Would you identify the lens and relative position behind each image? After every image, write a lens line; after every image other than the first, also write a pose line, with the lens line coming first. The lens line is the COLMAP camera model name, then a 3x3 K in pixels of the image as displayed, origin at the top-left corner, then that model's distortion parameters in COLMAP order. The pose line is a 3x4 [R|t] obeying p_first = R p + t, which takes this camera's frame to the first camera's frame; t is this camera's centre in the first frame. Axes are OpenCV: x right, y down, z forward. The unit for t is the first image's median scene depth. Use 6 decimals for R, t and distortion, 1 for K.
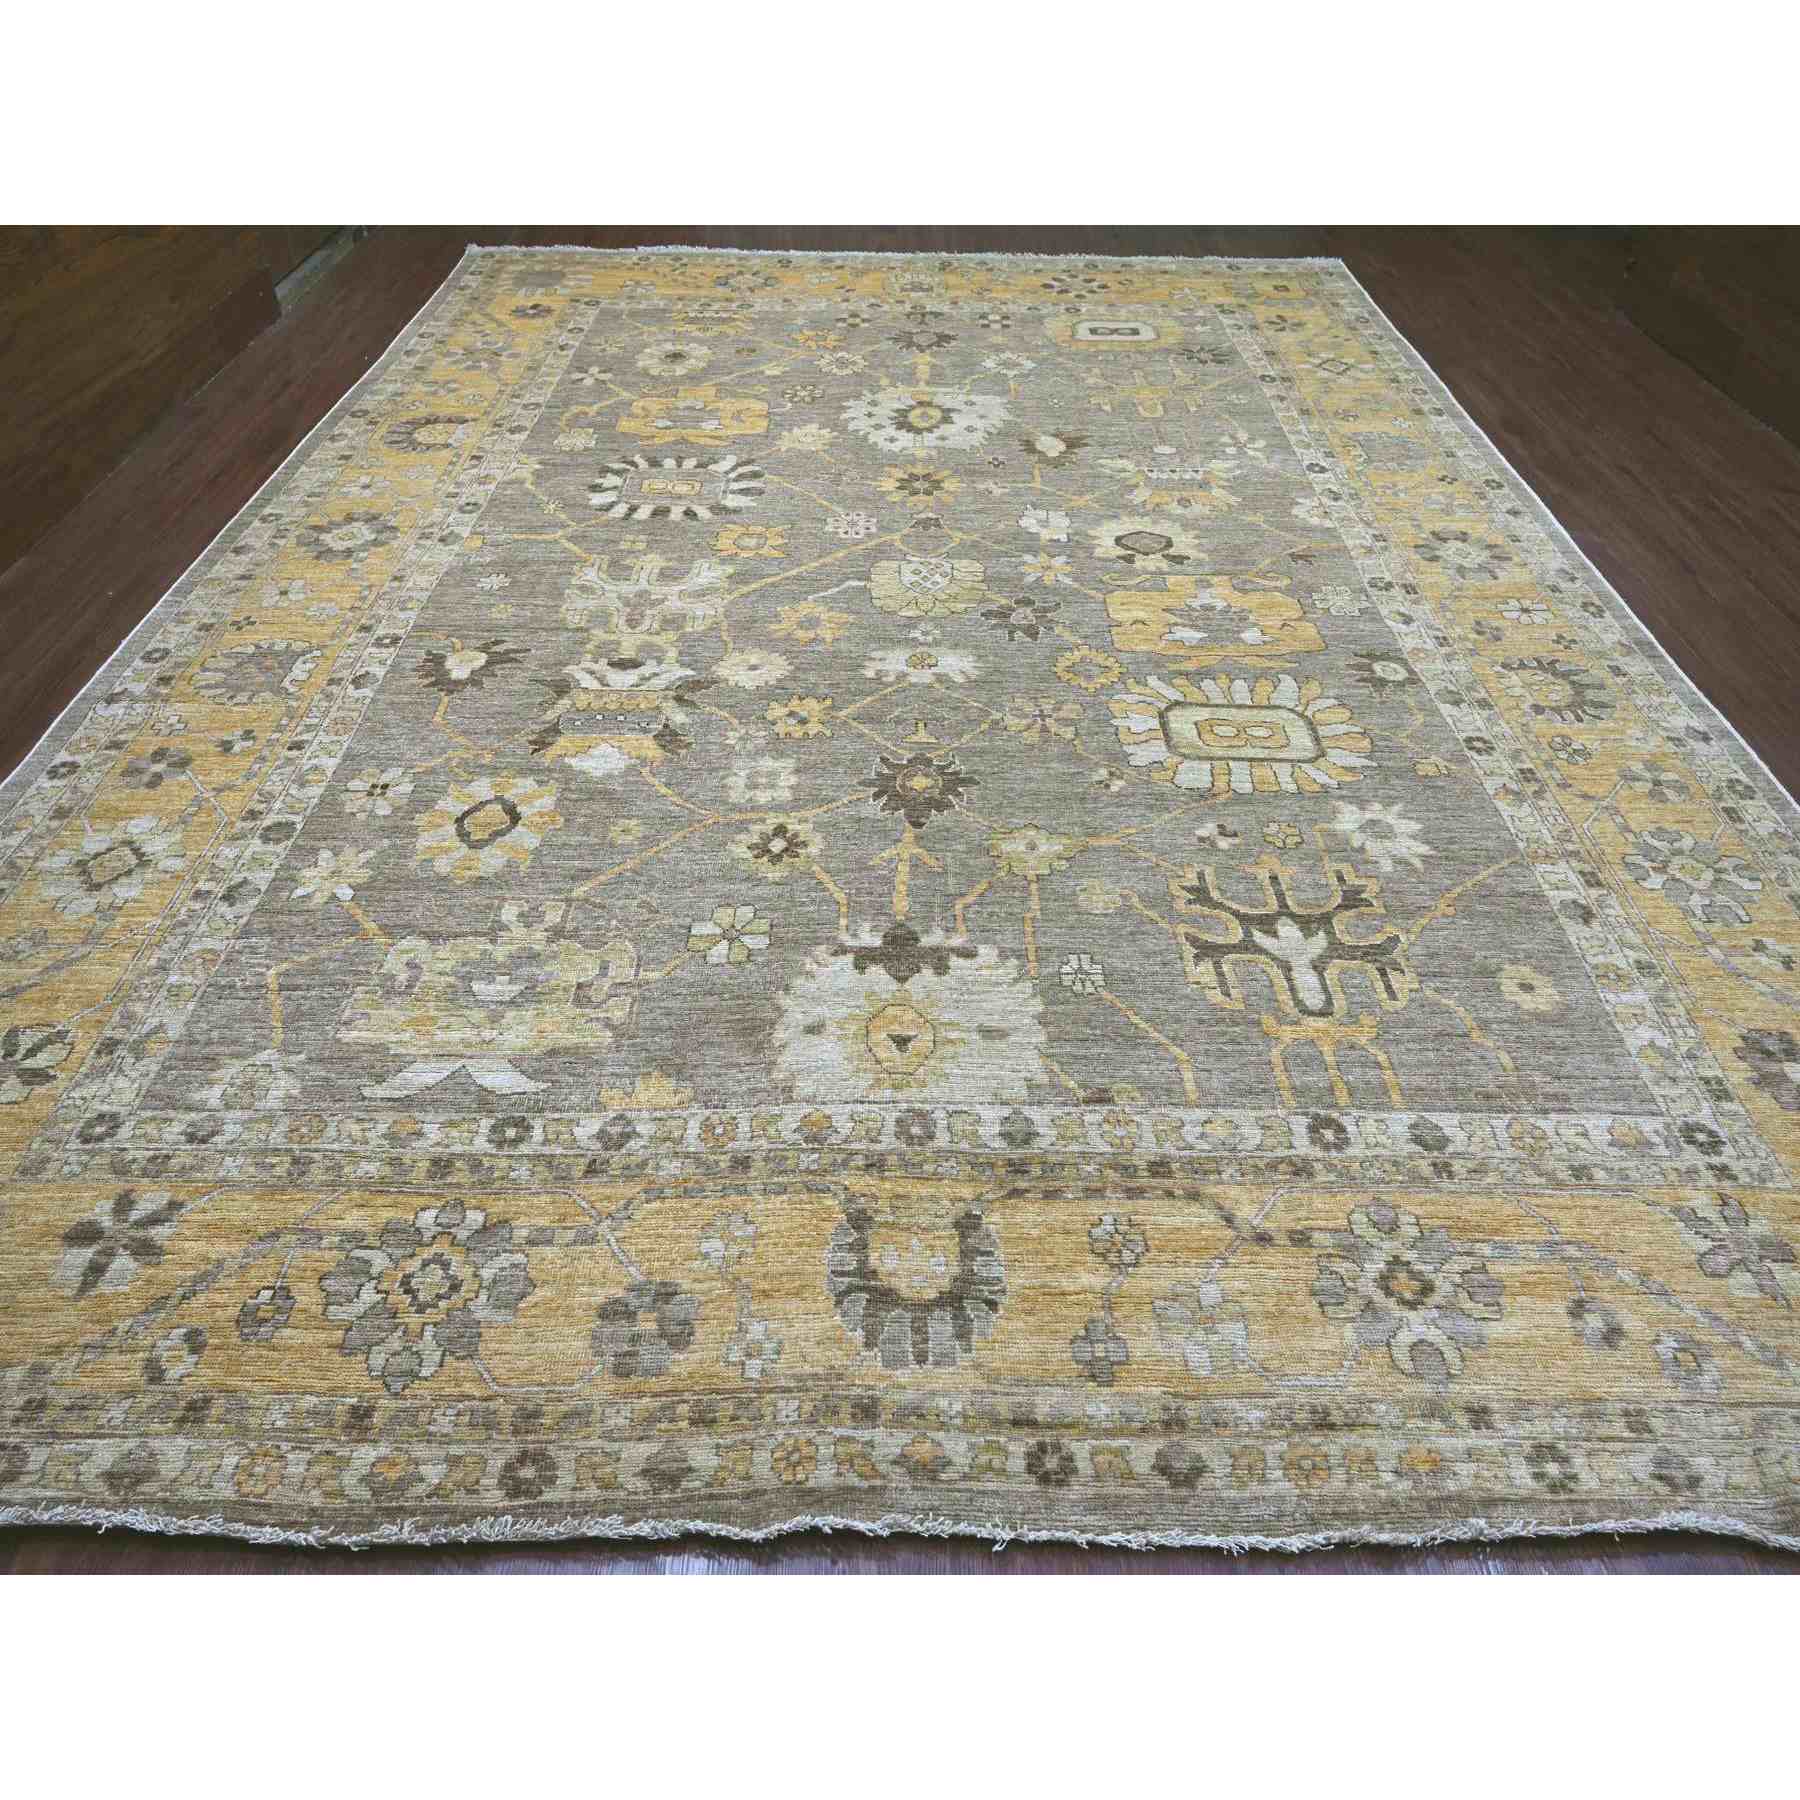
lens RADIAL K [[1134.3, 0, 900.0], [0, 1134.3, 900.0], [0, 0, 1]] dist [-0.011292, 0.003520]
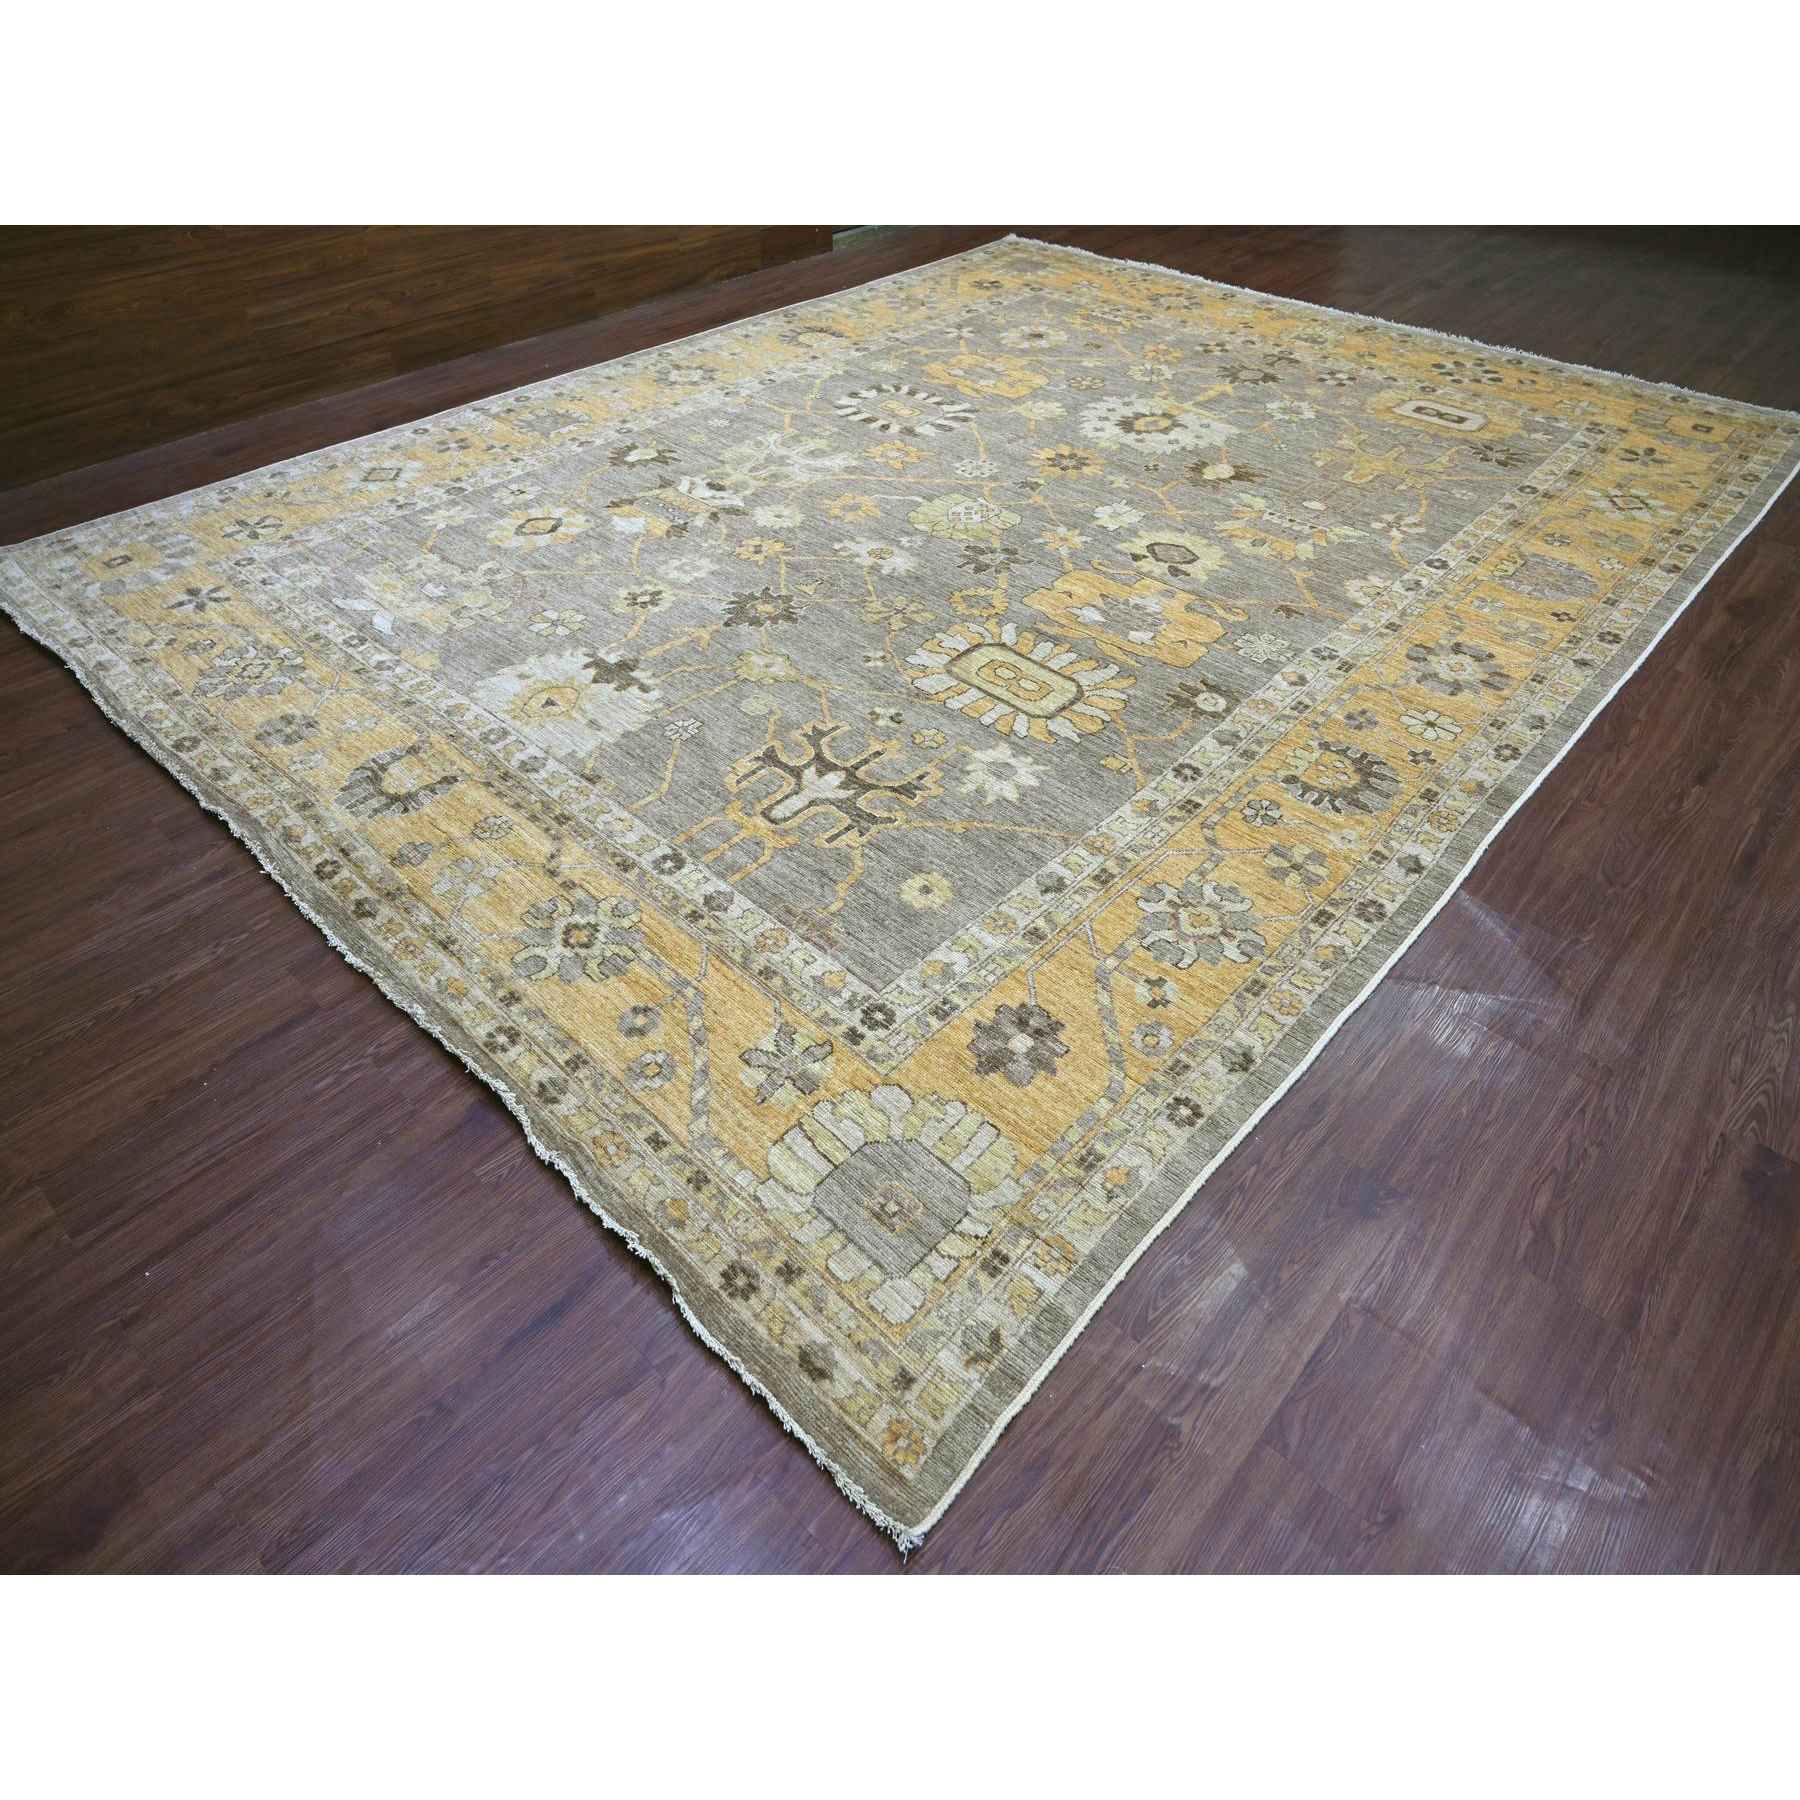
lens RADIAL K [[1134.3, 0, 900.0], [0, 1134.3, 900.0], [0, 0, 1]] dist [-0.011292, 0.003520]
pose [[0.730424, 0.458511, -0.506210, 0.819398], [-0.479567, 0.872029, 0.097881, -0.009805], [0.486309, 0.171267, 0.856838, 0.005430]]
